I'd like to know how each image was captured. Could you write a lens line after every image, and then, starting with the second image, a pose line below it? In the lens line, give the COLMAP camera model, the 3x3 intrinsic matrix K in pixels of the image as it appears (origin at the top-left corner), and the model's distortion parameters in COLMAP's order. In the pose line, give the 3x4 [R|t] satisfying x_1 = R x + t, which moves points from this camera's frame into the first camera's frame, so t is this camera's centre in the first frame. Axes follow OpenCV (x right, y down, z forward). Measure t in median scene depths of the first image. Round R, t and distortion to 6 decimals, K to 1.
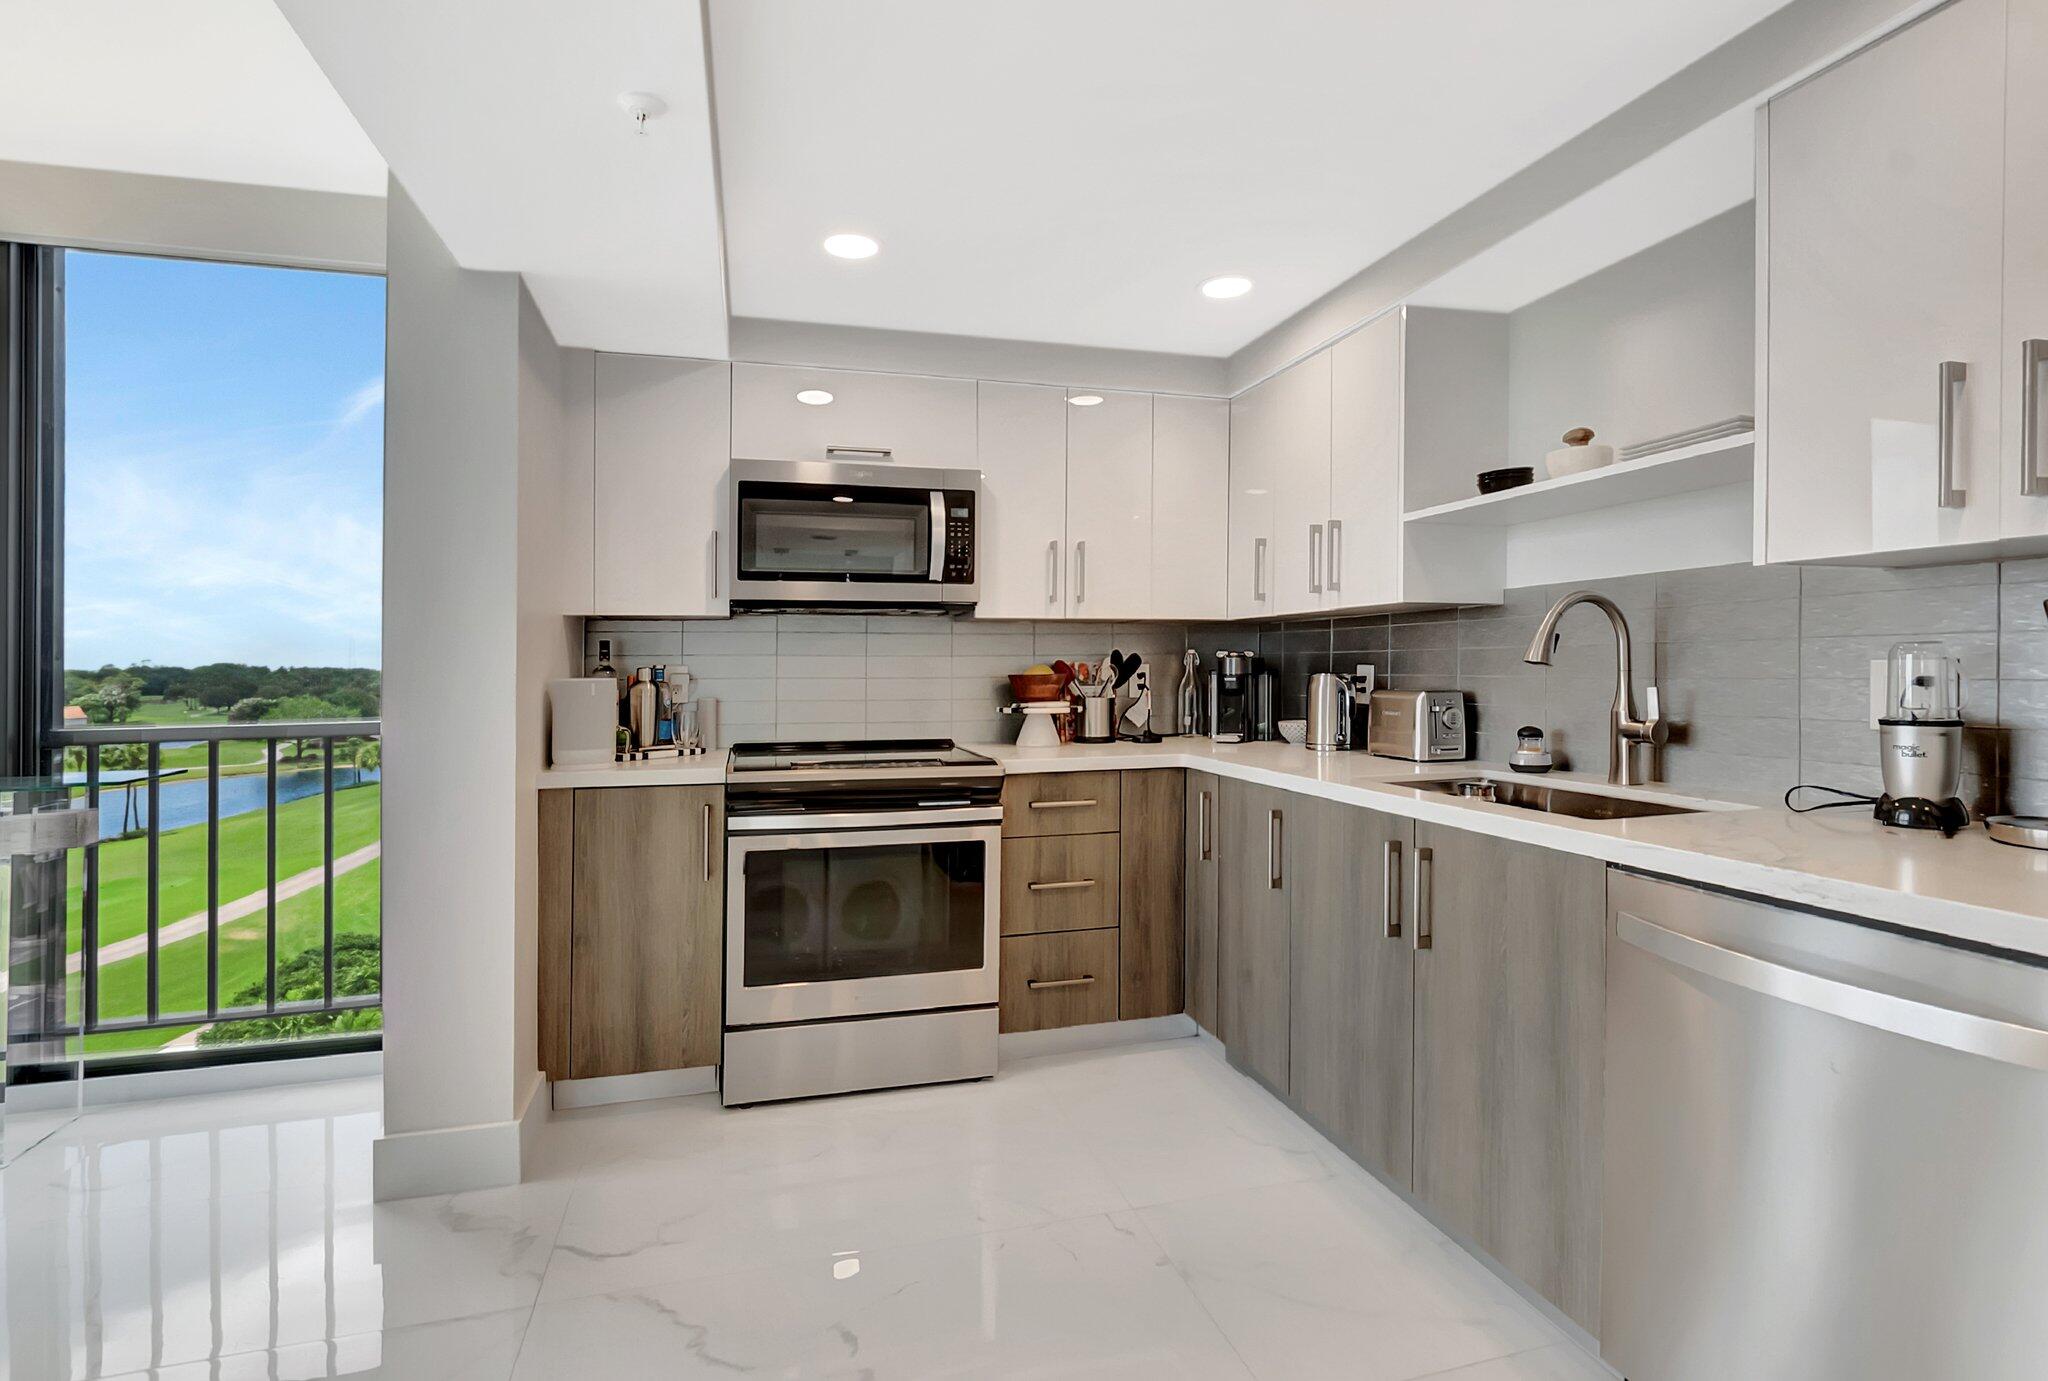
lens RADIAL K [[977.4, 0, 1016.2], [0, 977.4, 687.3], [0, 0, 1]] dist [-0.006262, -0.000523]
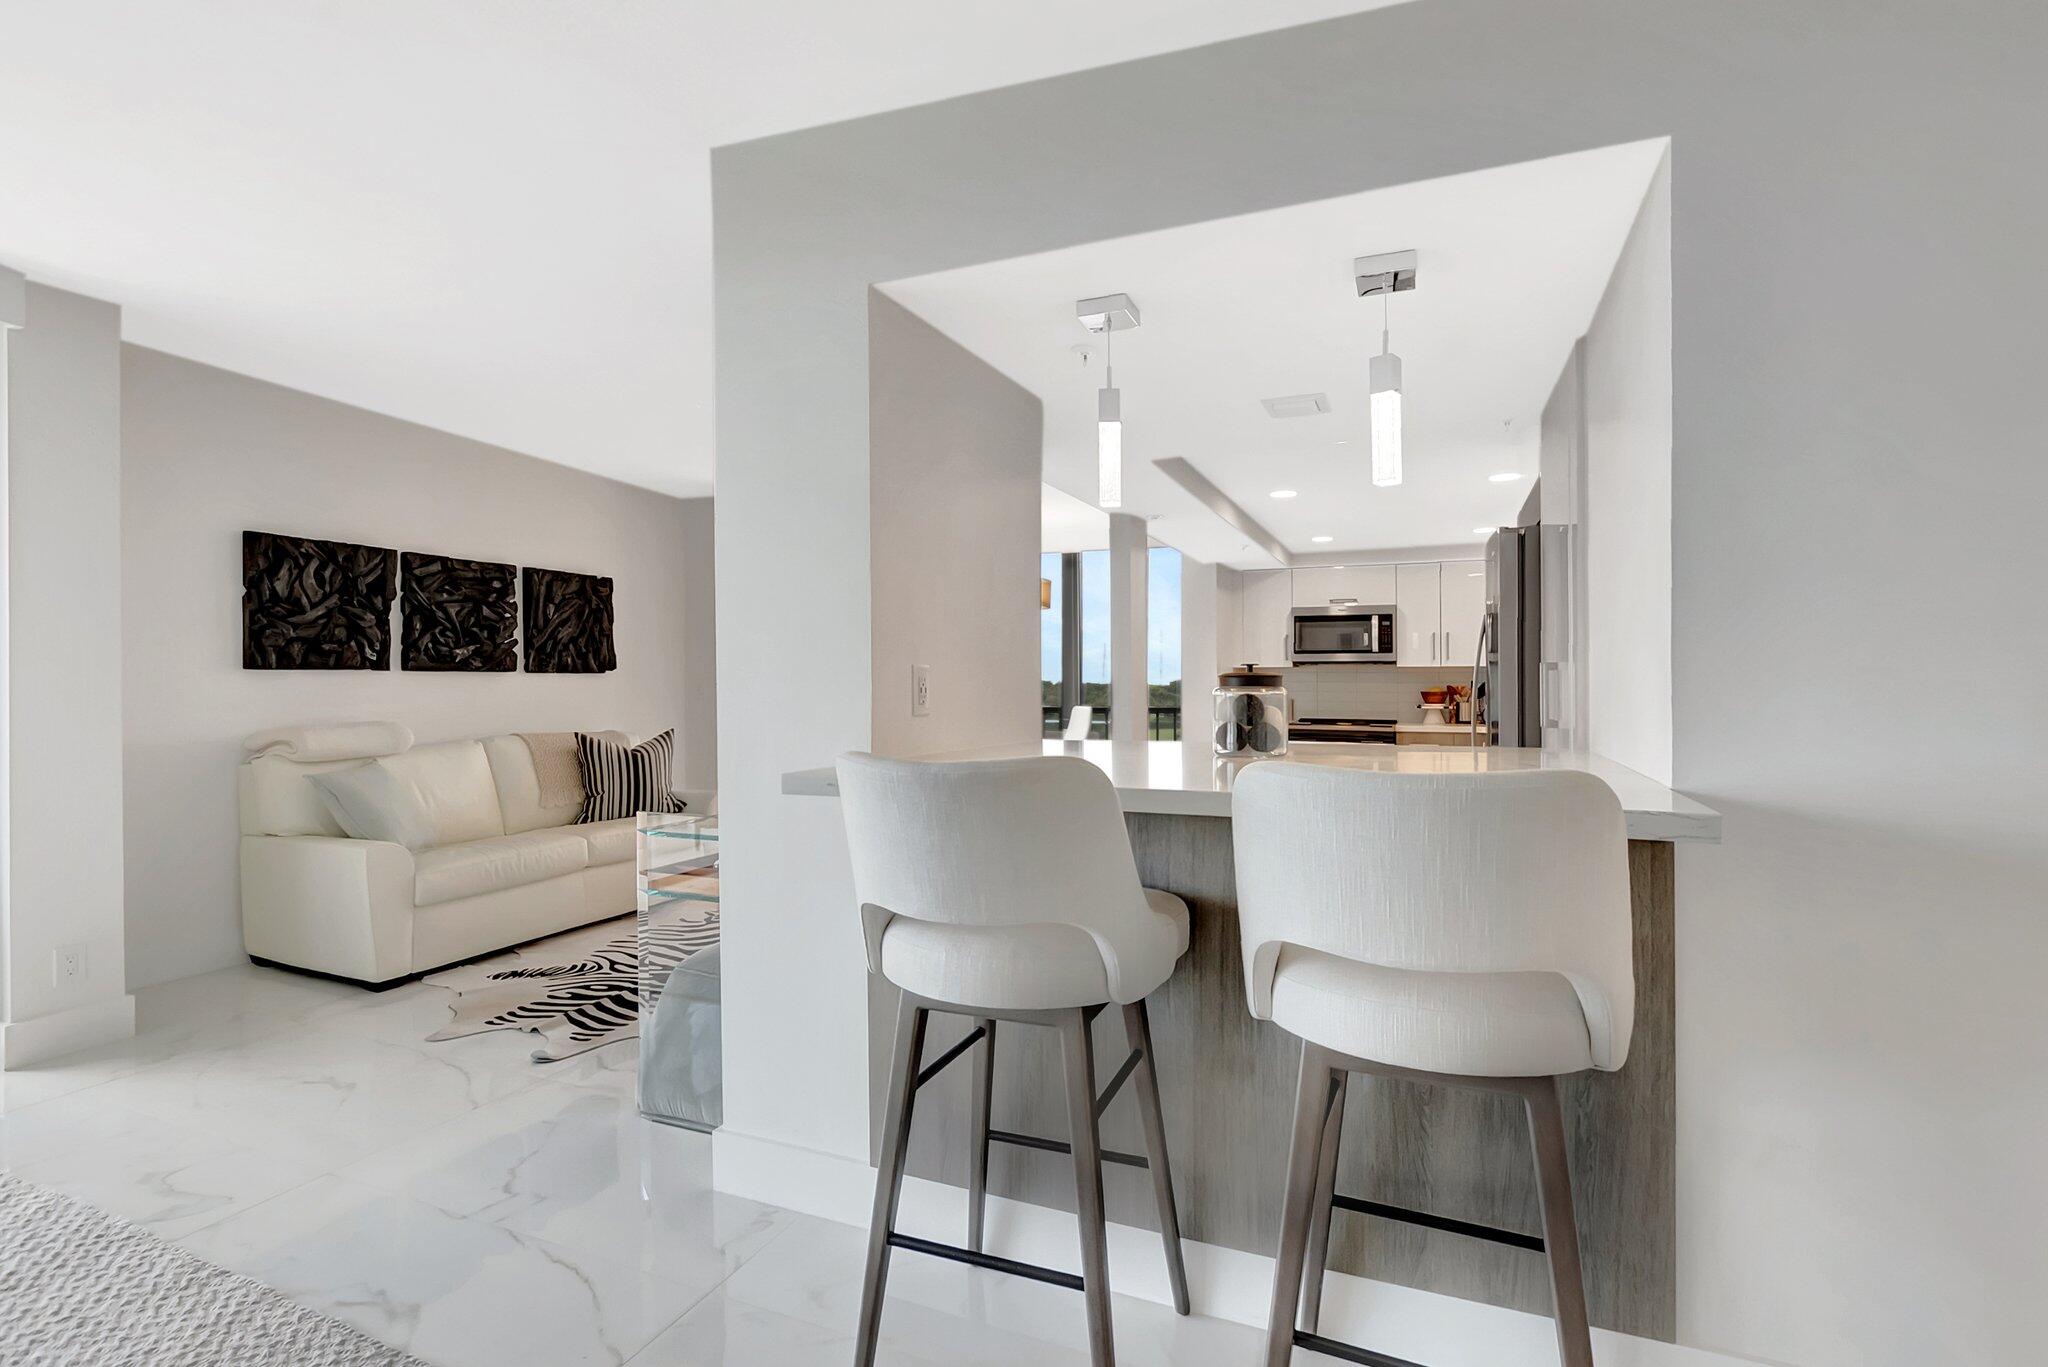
lens RADIAL K [[923.8, 0, 1056.2], [0, 923.8, 694.7], [0, 0, 1]] dist [-0.001873, -0.000315]
pose [[0.790759, 0.006057, -0.612098, 0.718321], [-0.014201, 0.999863, -0.008451, 0.027813], [0.611963, 0.015375, 0.790737, -1.338109]]
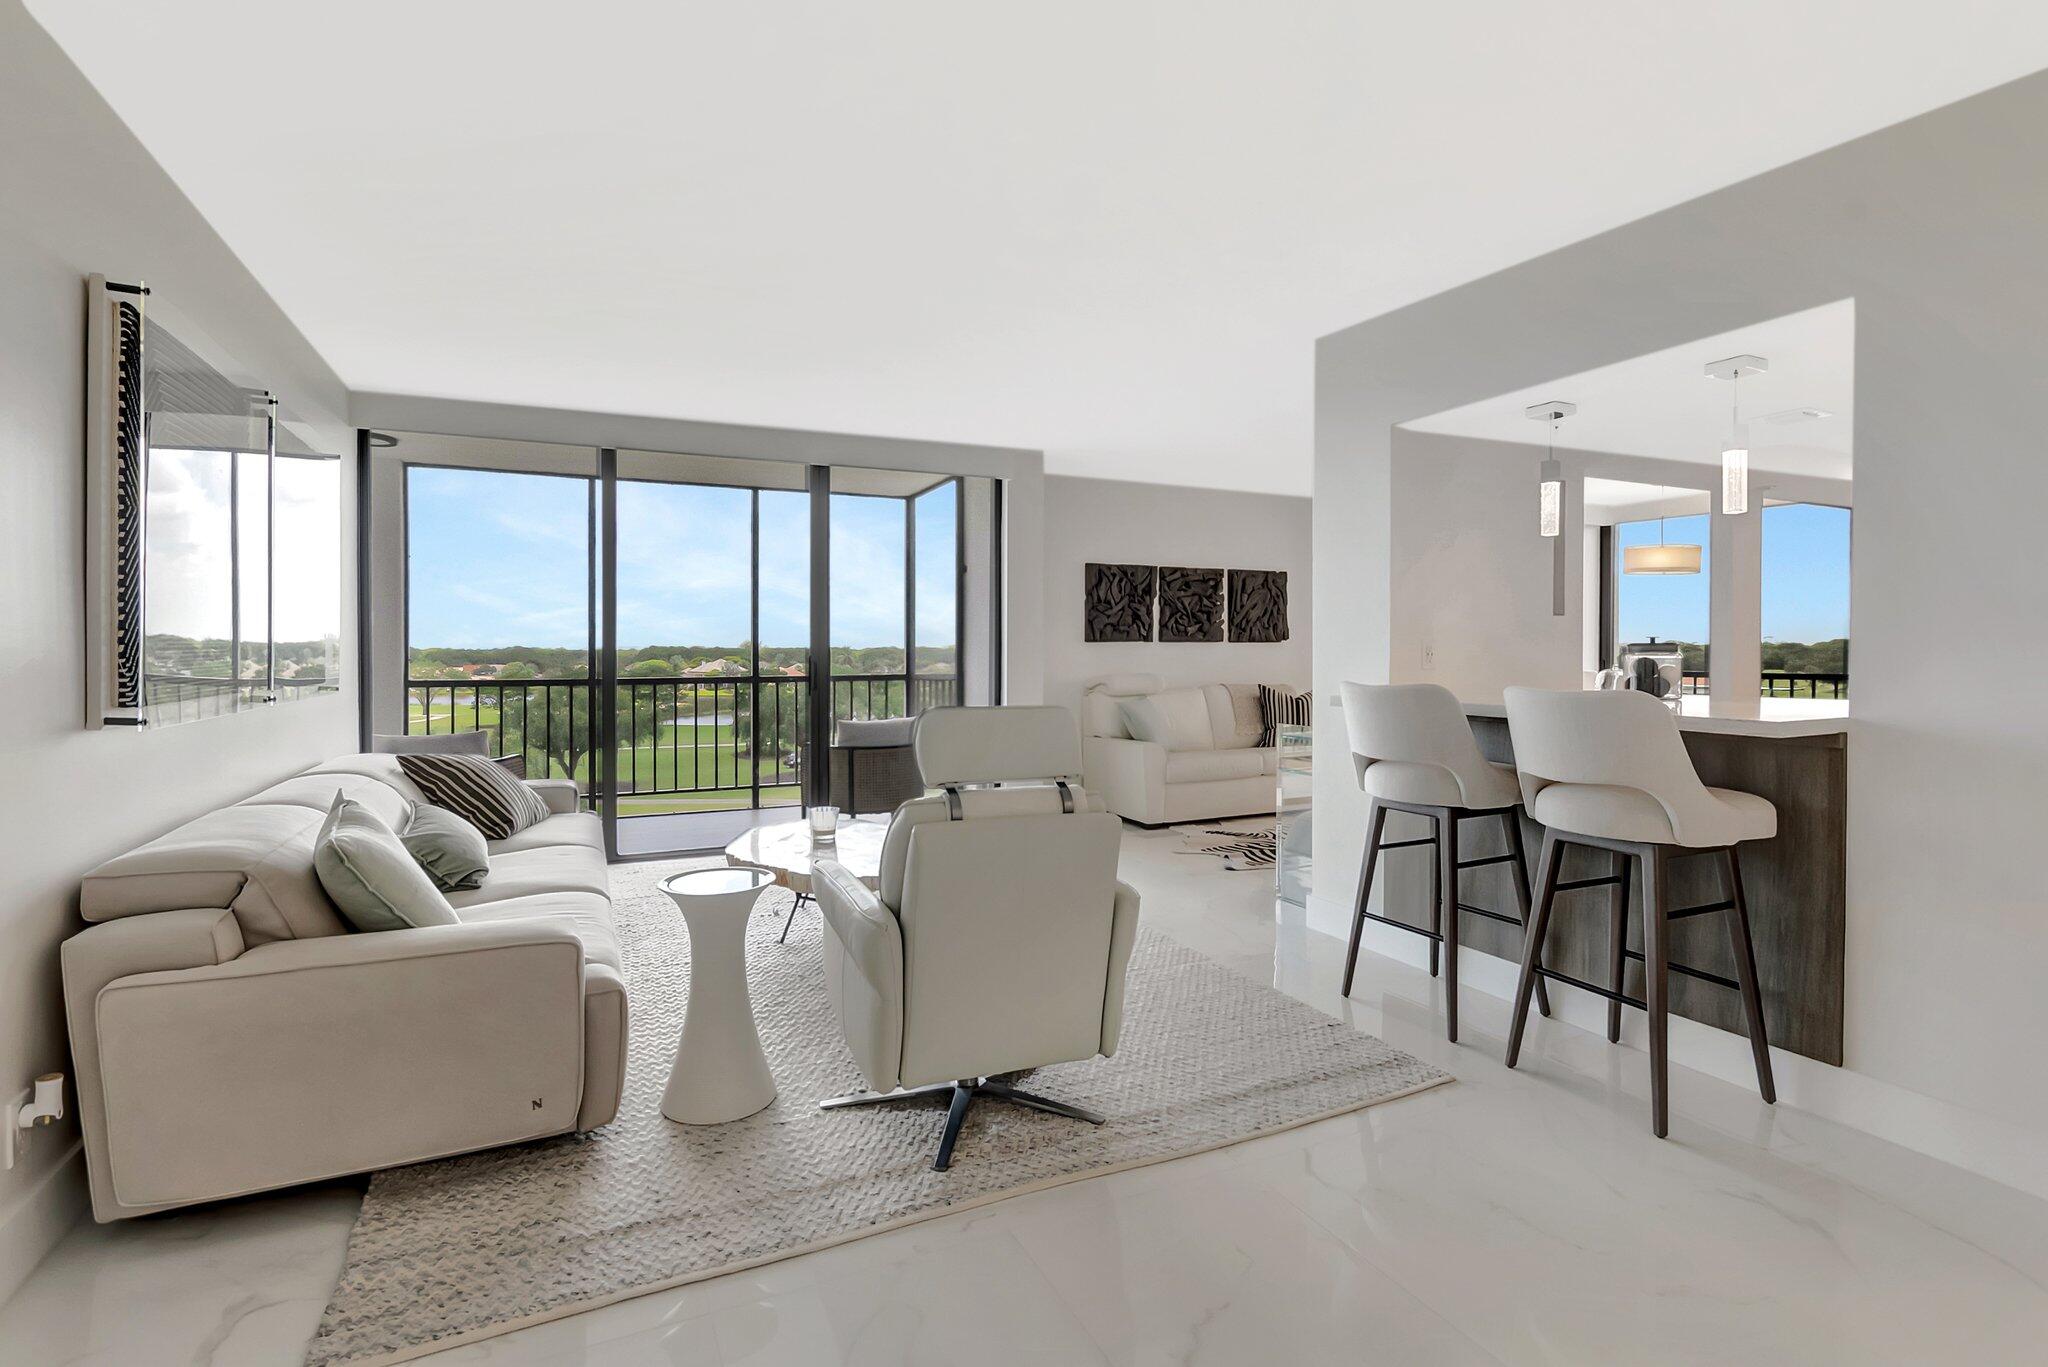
lens RADIAL K [[969.2, 0, 1019.1], [0, 969.2, 662.4], [0, 0, 1]] dist [-0.002244, -0.000076]
pose [[0.163356, 0.011516, -0.986500, 1.402561], [-0.023969, 0.999683, 0.007701, 0.033916], [0.986276, 0.022388, 0.163580, -1.579337]]
